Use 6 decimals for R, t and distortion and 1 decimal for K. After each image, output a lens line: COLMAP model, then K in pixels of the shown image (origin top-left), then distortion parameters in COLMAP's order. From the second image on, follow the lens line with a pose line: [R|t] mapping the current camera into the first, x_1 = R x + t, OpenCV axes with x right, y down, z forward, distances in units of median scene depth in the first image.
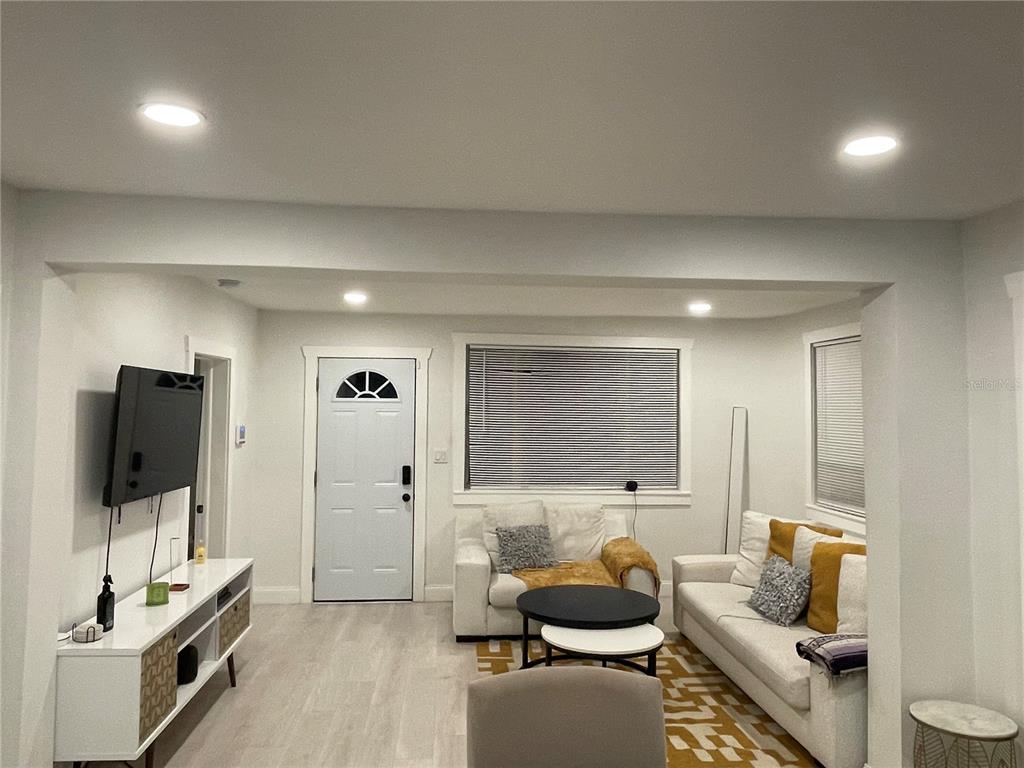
lens RADIAL K [[776.8, 0, 515.0], [0, 776.8, 367.3], [0, 0, 1]] dist [0.023787, -0.045217]
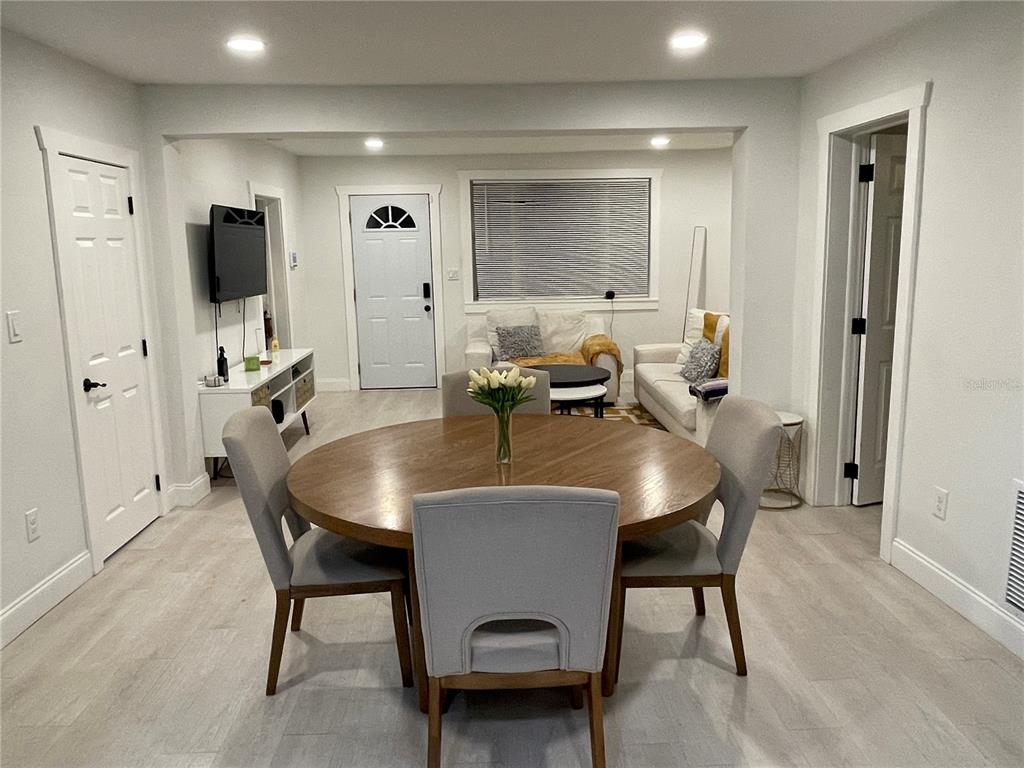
lens RADIAL K [[776.8, 0, 517.2], [0, 776.8, 382.2], [0, 0, 1]] dist [0.023787, -0.045217]
pose [[0.998553, -0.020665, -0.049641, 0.073867], [0.031389, 0.973598, 0.226101, 0.005695], [0.043658, -0.227332, 0.972838, -0.274221]]
